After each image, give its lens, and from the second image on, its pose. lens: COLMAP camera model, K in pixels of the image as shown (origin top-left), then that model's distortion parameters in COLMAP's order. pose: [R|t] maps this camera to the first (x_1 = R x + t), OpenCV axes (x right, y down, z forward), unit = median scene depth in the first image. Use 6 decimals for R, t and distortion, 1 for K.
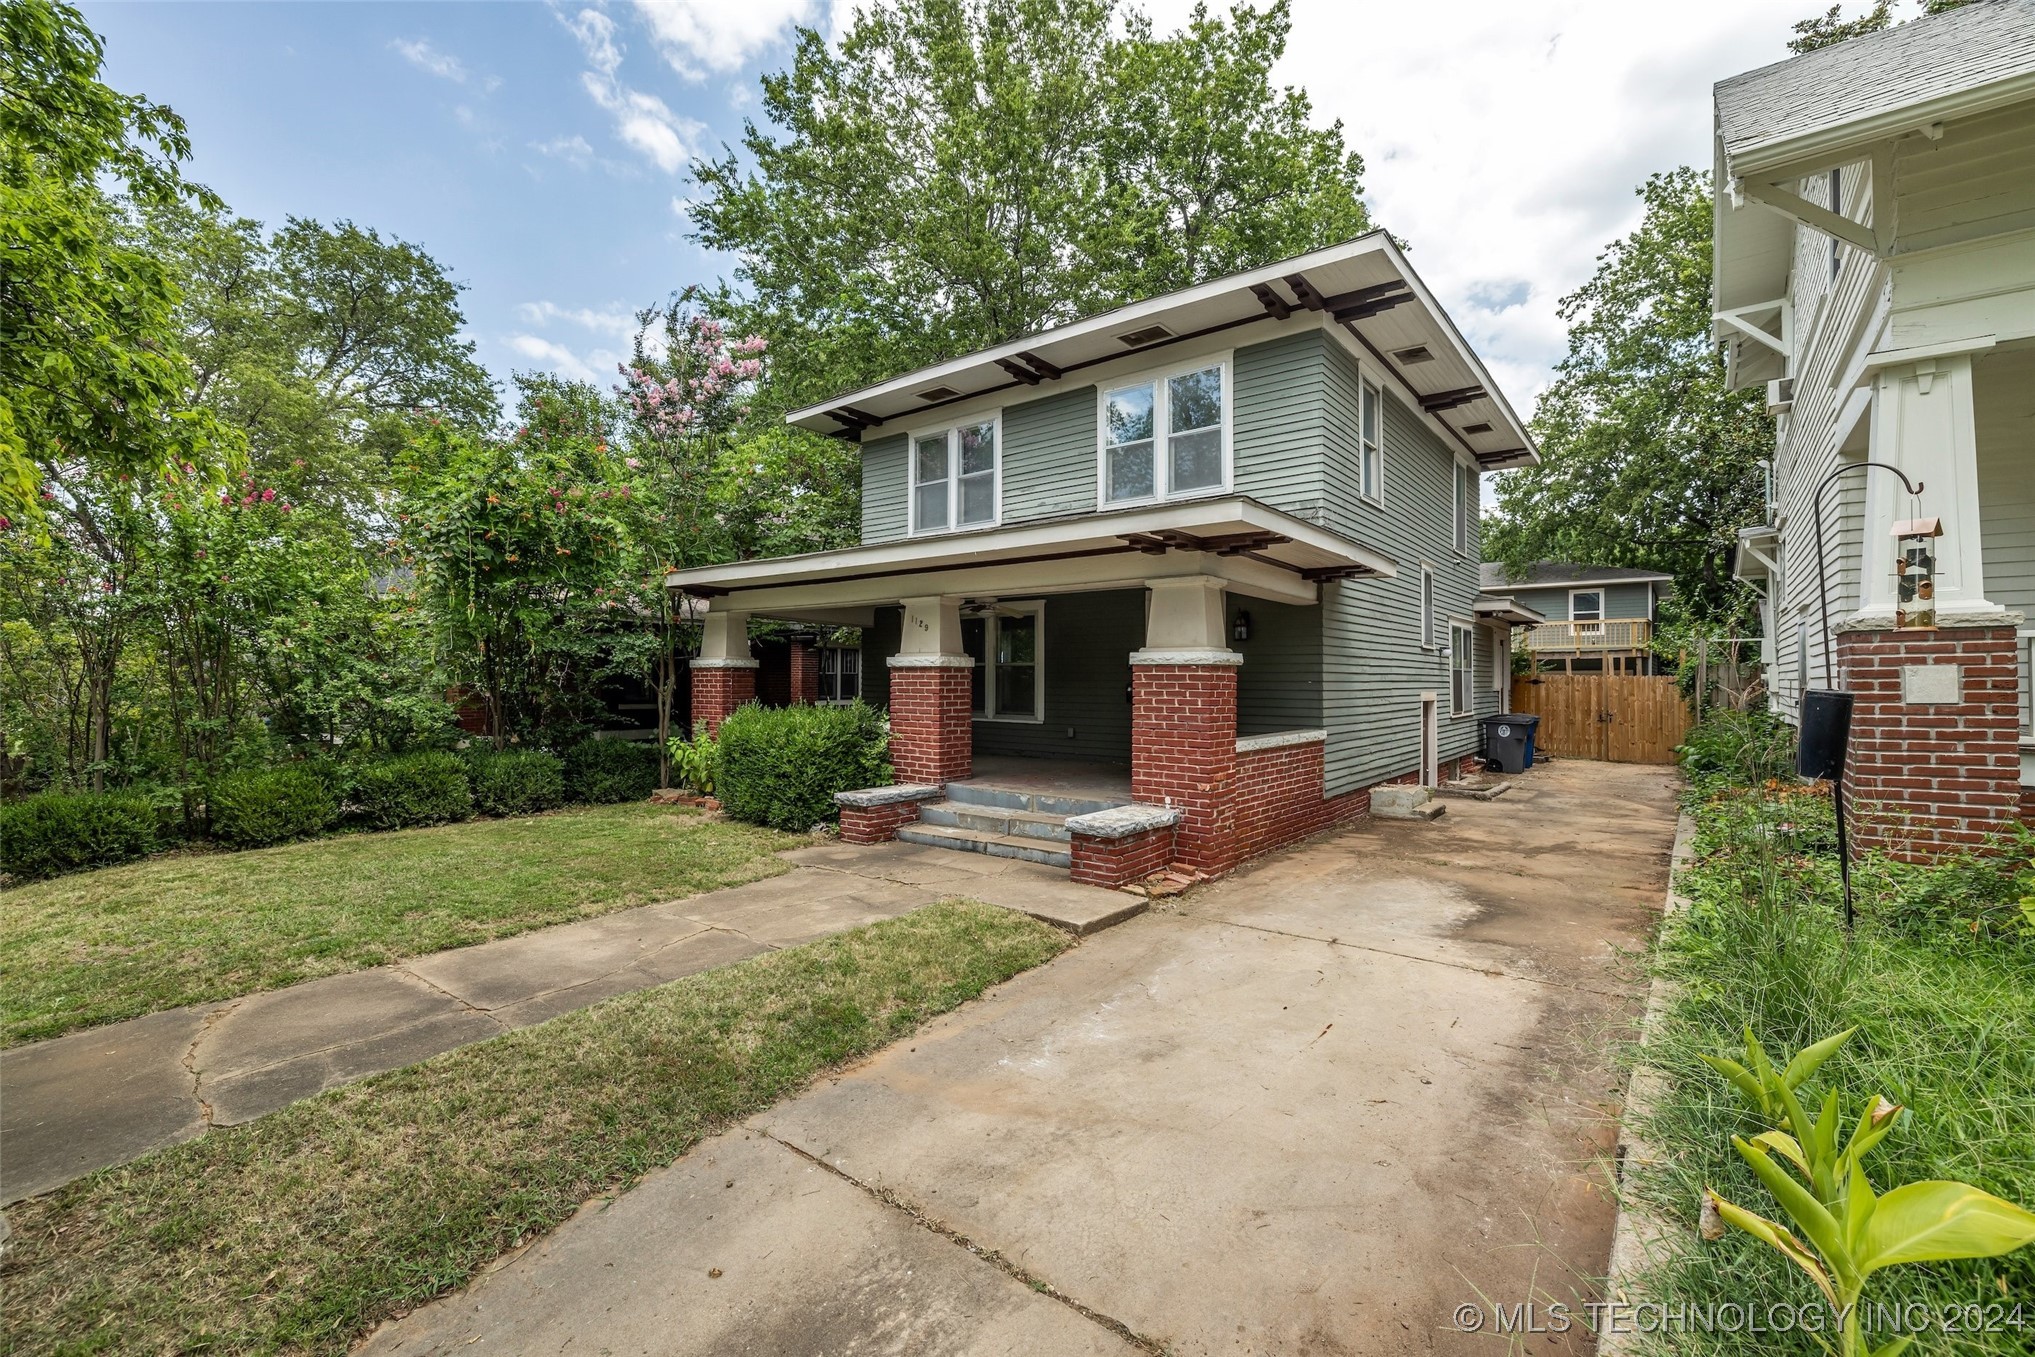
lens RADIAL K [[862.6, 0, 1014.5], [0, 862.6, 676.4], [0, 0, 1]] dist [0.004706, 0.000151]
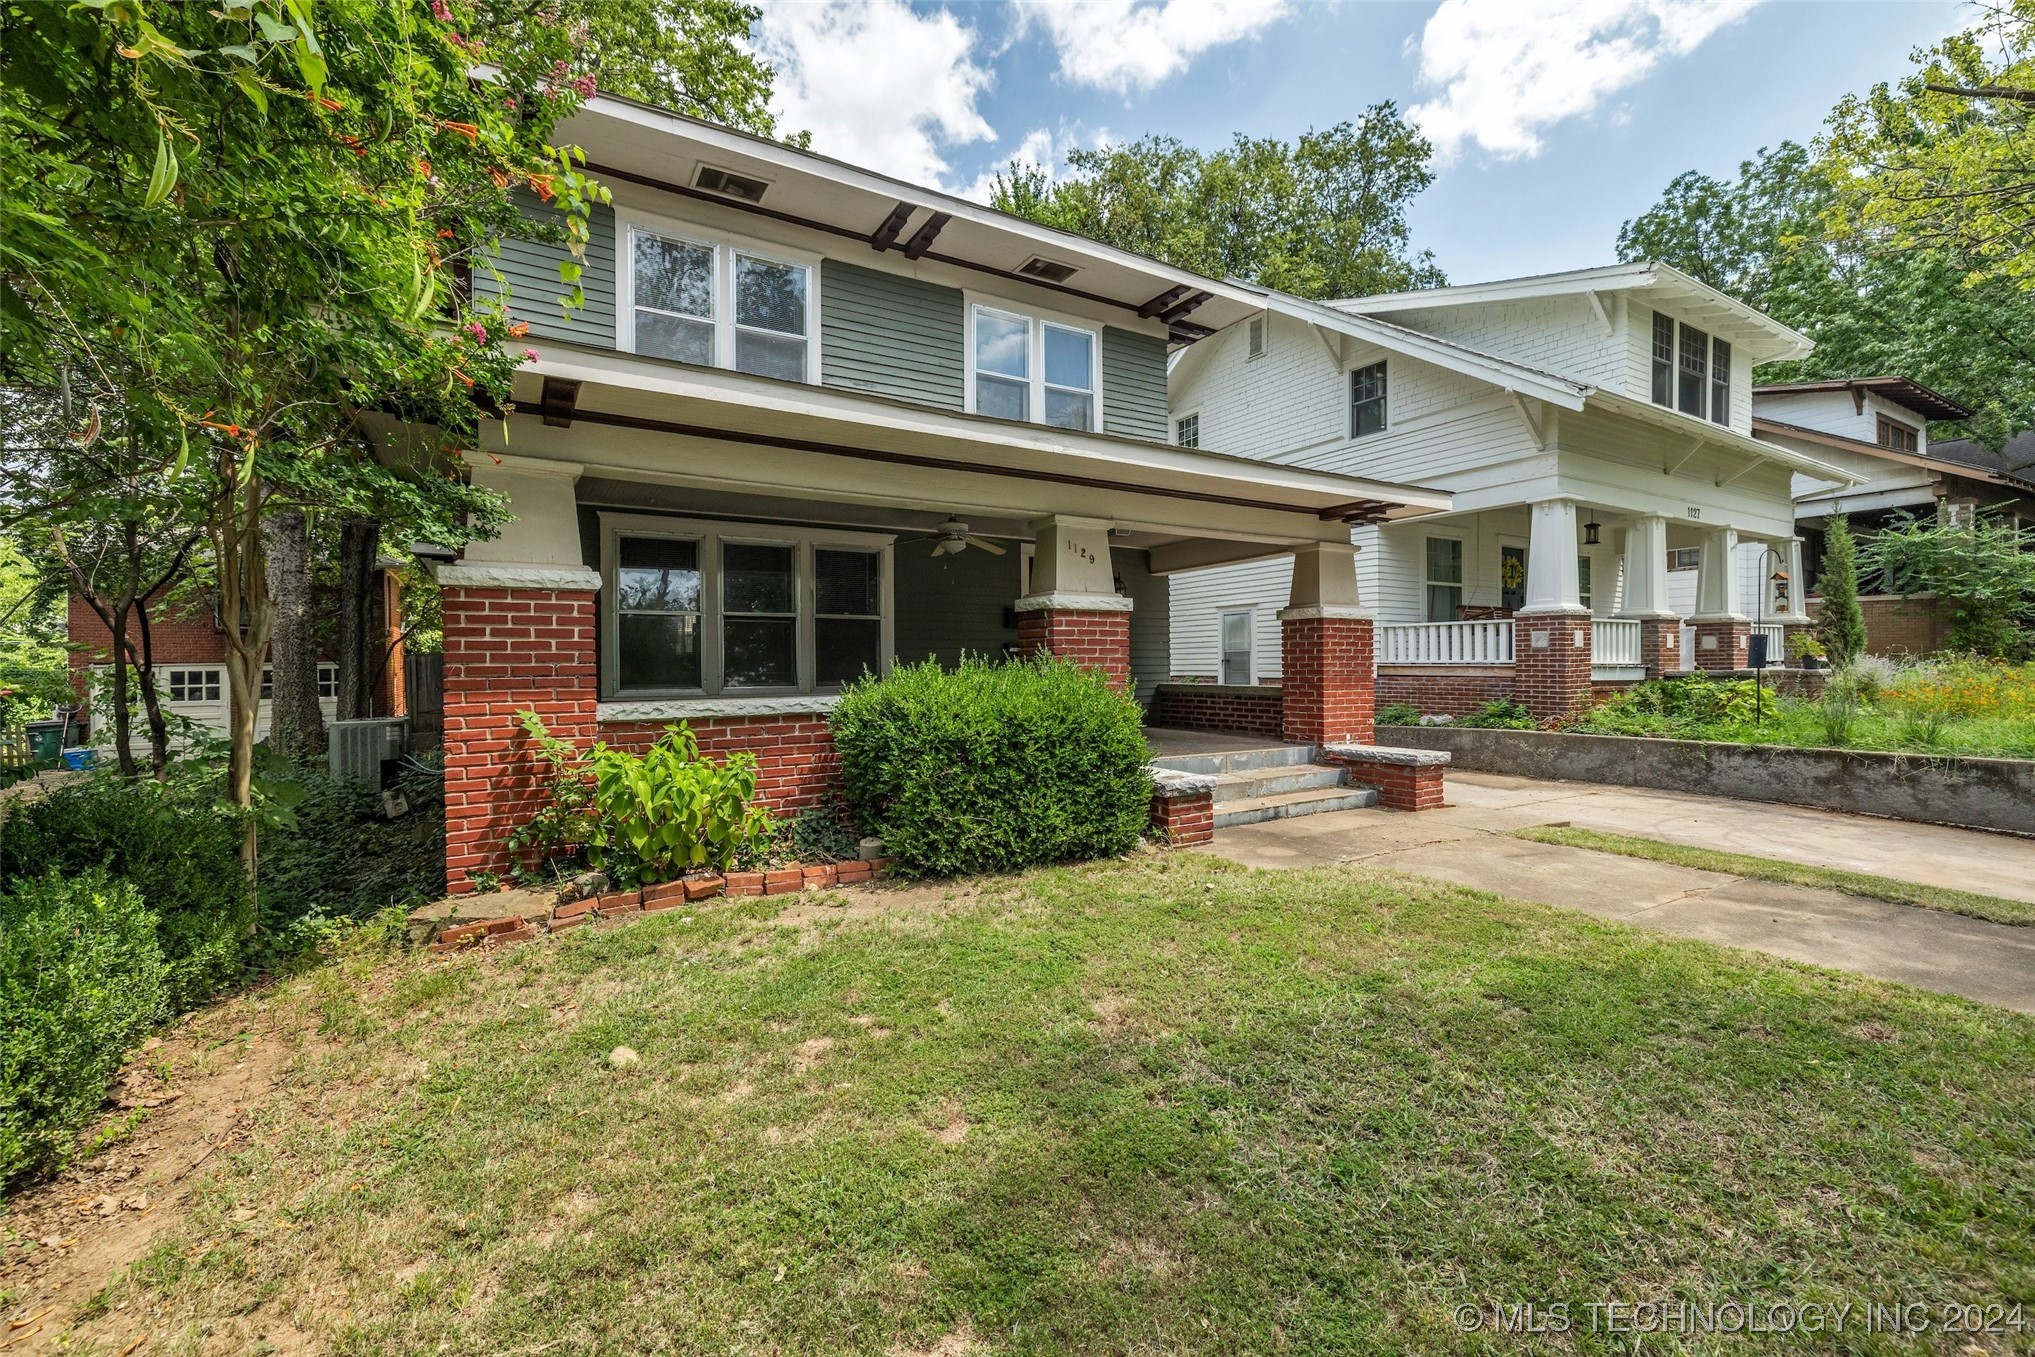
lens RADIAL K [[862.6, 0, 1015.3], [0, 862.6, 675.2], [0, 0, 1]] dist [0.004706, 0.000151]
pose [[0.342562, -0.006037, 0.939476, -0.710588], [0.010645, 0.999940, 0.002544, 0.036378], [-0.939435, 0.009129, 0.342606, 0.689200]]
